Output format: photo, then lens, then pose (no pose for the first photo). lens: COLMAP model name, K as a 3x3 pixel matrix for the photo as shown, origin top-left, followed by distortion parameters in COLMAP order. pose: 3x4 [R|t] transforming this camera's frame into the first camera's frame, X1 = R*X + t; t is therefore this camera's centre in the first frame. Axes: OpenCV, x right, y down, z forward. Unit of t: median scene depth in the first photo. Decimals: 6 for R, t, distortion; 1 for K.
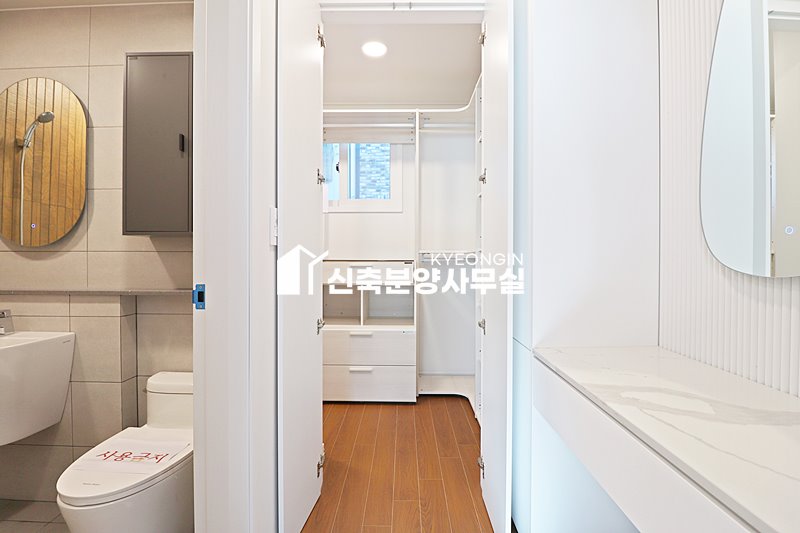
lens RADIAL K [[367.8, 0, 397.1], [0, 367.8, 257.0], [0, 0, 1]] dist [-0.000120, -0.012672]
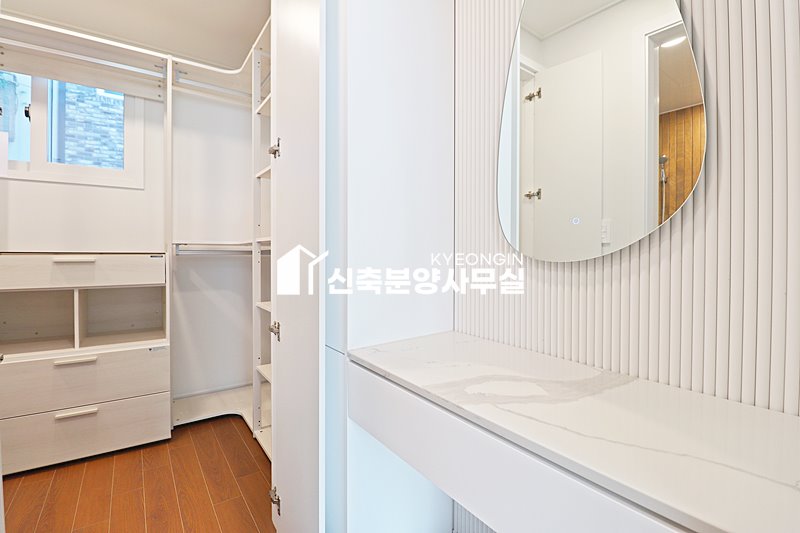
lens RADIAL K [[367.8, 0, 397.1], [0, 367.8, 257.0], [0, 0, 1]] dist [-0.000120, -0.012672]
pose [[0.801887, -0.002646, 0.597470, -0.023148], [-0.004121, 0.999942, 0.009960, 0.008641], [-0.597462, -0.010449, 0.801829, 0.107799]]
